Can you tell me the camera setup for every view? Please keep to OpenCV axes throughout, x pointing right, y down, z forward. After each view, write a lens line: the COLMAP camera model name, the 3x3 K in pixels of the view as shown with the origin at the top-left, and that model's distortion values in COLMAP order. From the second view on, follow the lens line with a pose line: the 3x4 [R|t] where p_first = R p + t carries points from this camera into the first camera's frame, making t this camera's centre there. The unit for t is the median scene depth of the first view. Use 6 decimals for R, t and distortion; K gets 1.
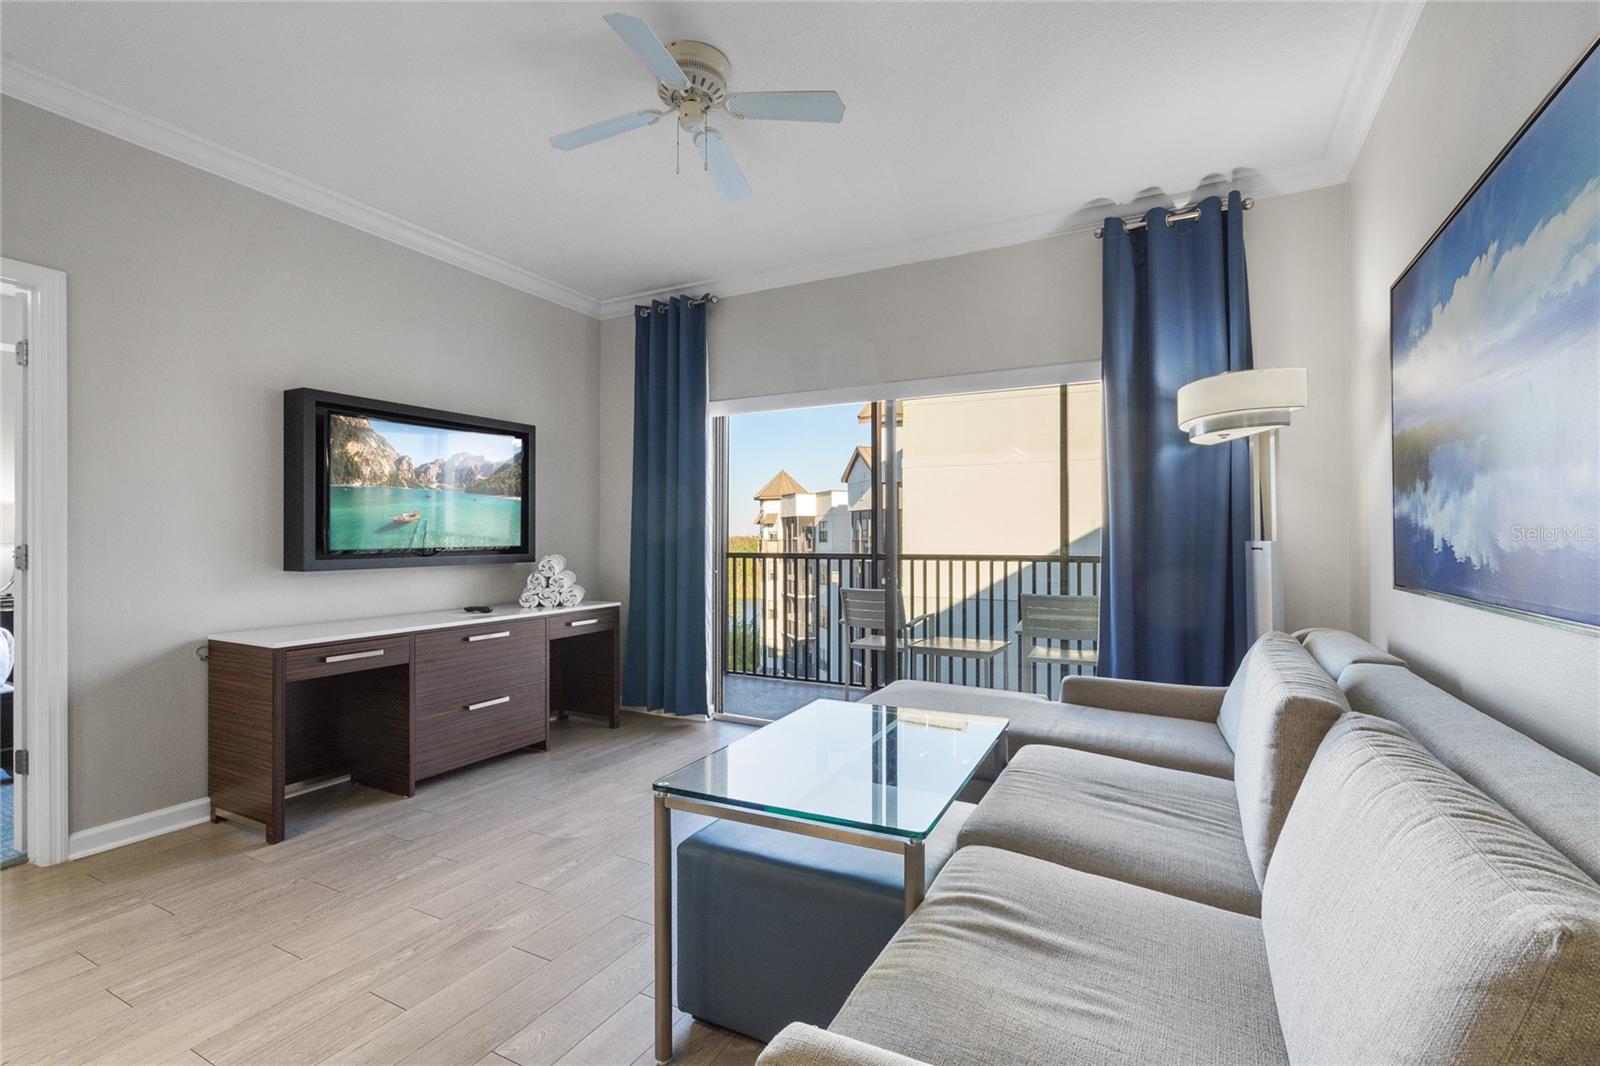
lens RADIAL K [[734.1, 0, 781.1], [0, 734.1, 511.0], [0, 0, 1]] dist [-0.005975, 0.002772]
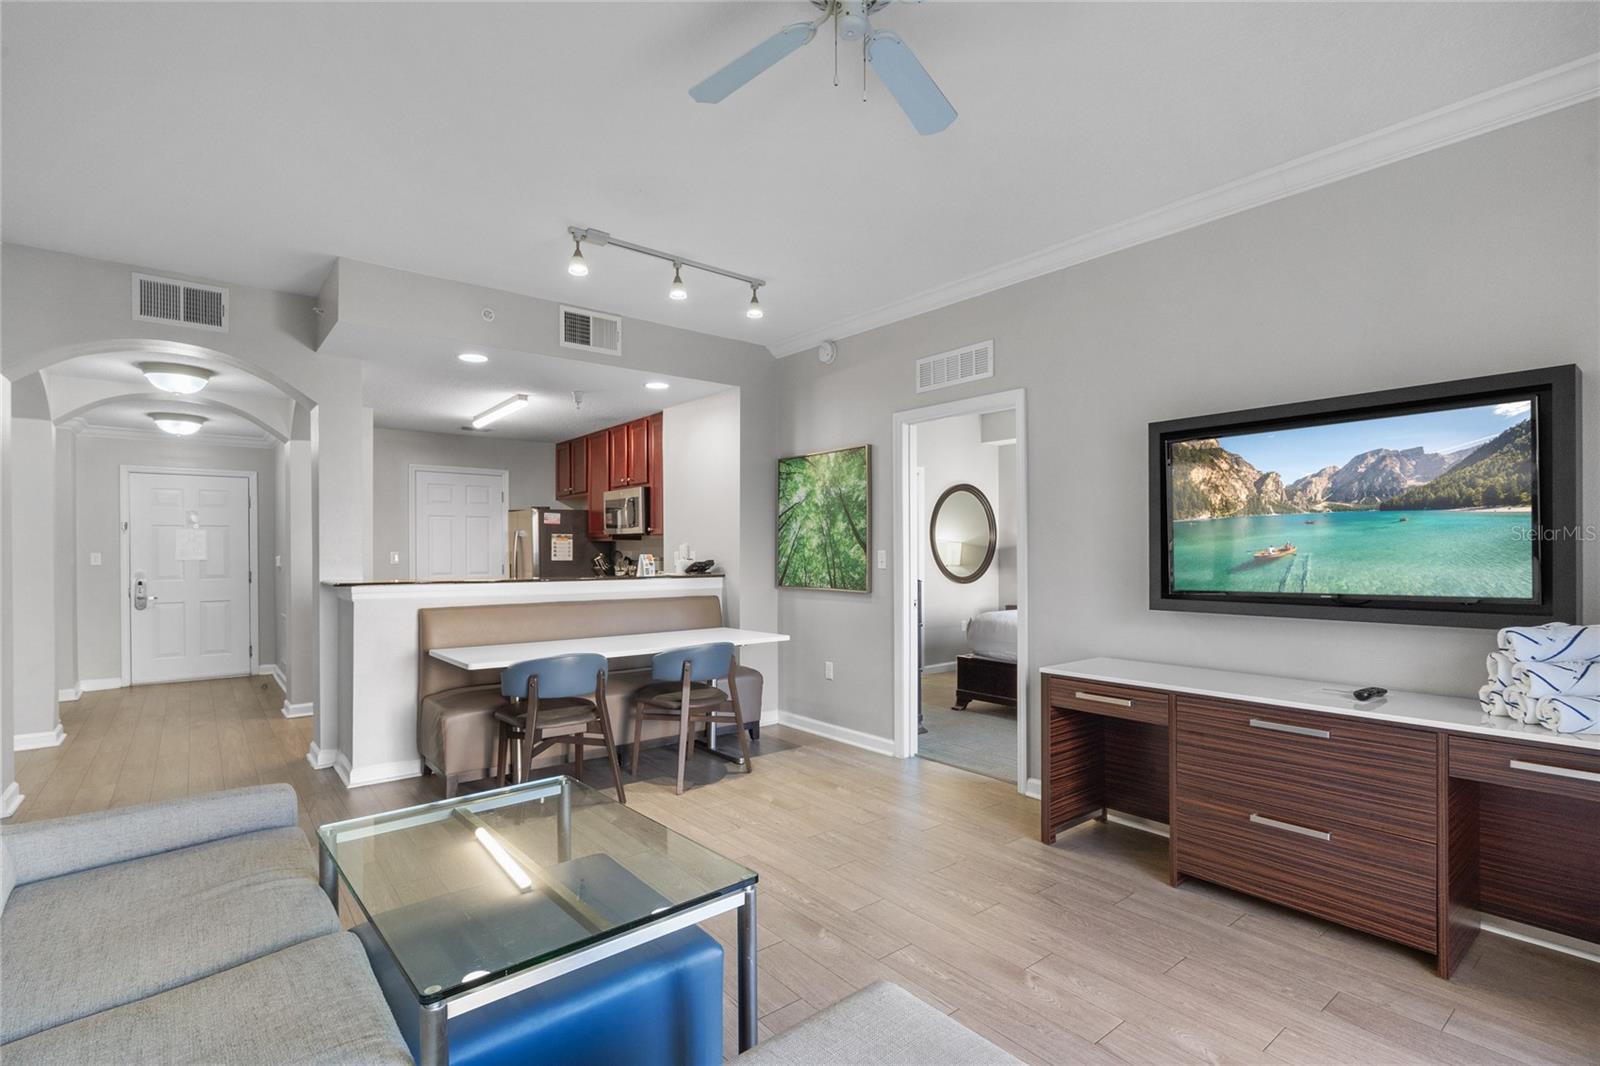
lens RADIAL K [[734.1, 0, 803.6], [0, 734.1, 547.5], [0, 0, 1]] dist [-0.005975, 0.002772]
pose [[-0.367616, -0.004579, -0.929966, 0.455768], [0.039160, 0.999025, -0.020399, 0.000241], [0.929153, -0.043916, -0.367079, 0.964739]]
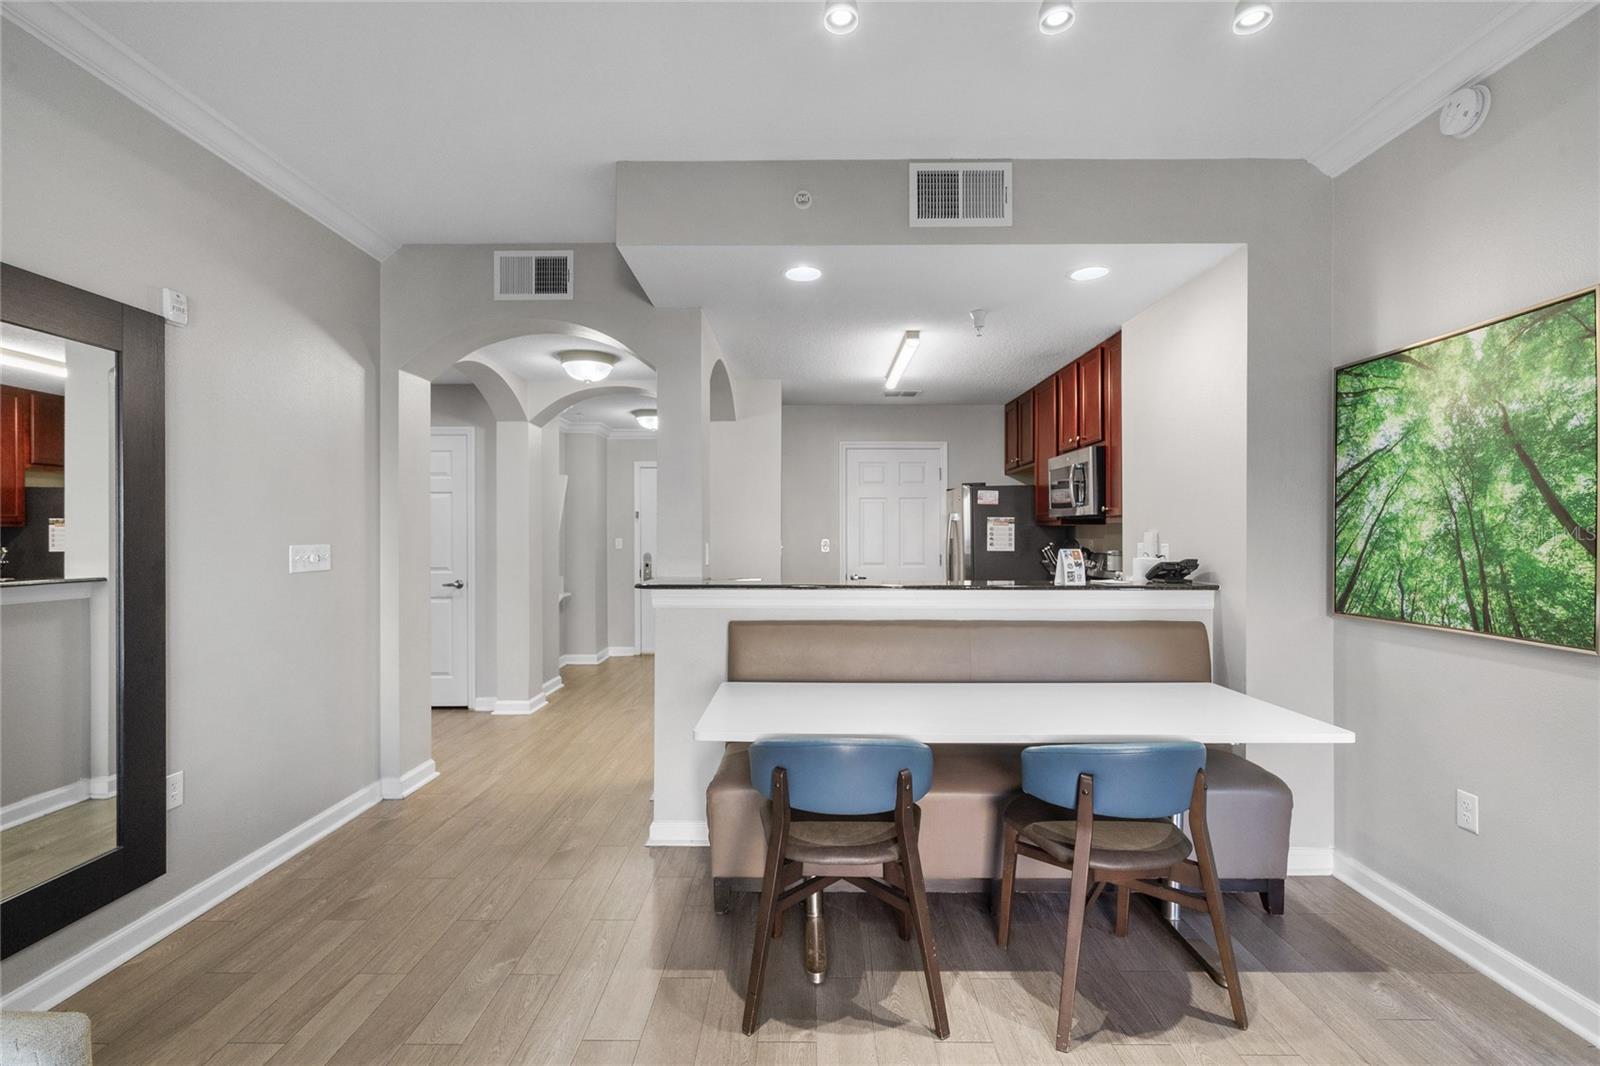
lens RADIAL K [[734.1, 0, 800.0], [0, 734.1, 532.7], [0, 0, 1]] dist [-0.005975, 0.002772]
pose [[-0.877402, -0.001560, -0.479754, -0.133647], [0.018586, 0.999133, -0.037240, -0.023532], [0.479396, -0.041592, -0.876612, 0.743886]]
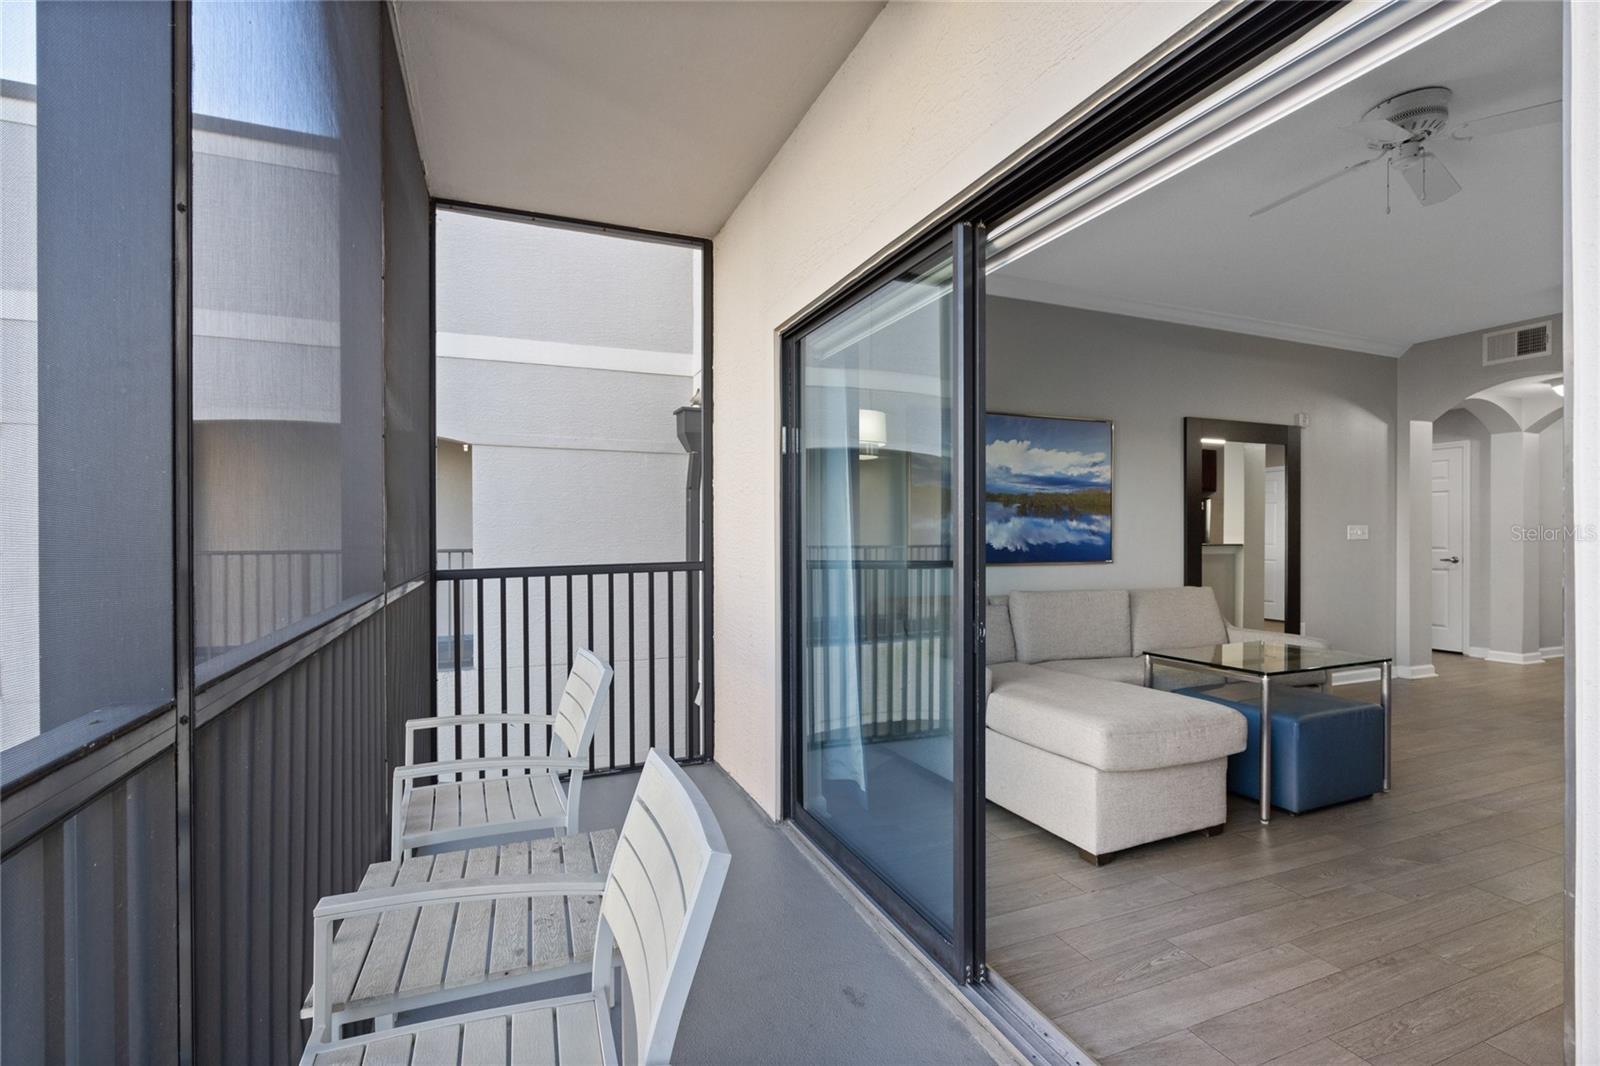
lens RADIAL K [[734.1, 0, 804.3], [0, 734.1, 536.8], [0, 0, 1]] dist [-0.005975, 0.002772]
pose [[-0.787187, -0.004783, 0.616696, -0.067537], [-0.026112, 0.999332, -0.025580, 0.057097], [-0.616161, -0.036239, -0.786786, 1.885630]]
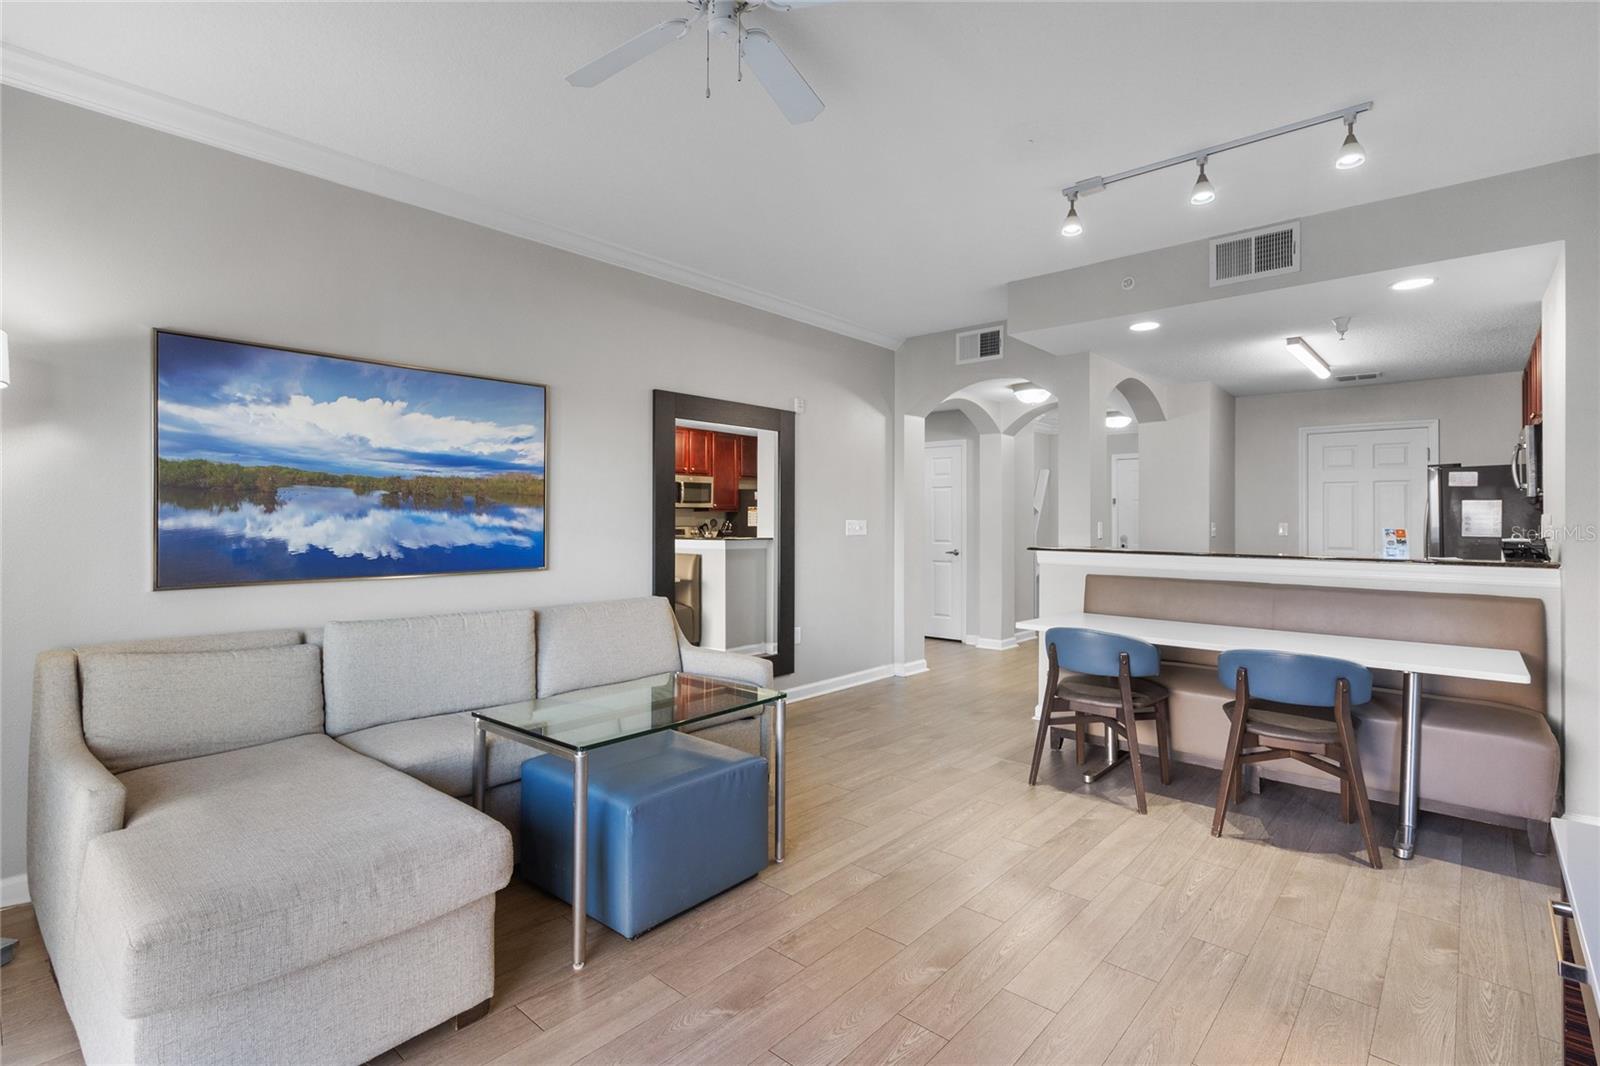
lens RADIAL K [[761.4, 0, 806.6], [0, 761.4, 509.5], [0, 0, 1]] dist [-0.017824, 0.000798]
pose [[-0.978671, -0.004366, 0.205389, -0.288018], [-0.015471, 0.998502, -0.052491, 0.015789], [-0.204852, -0.054549, -0.977272, 1.388699]]
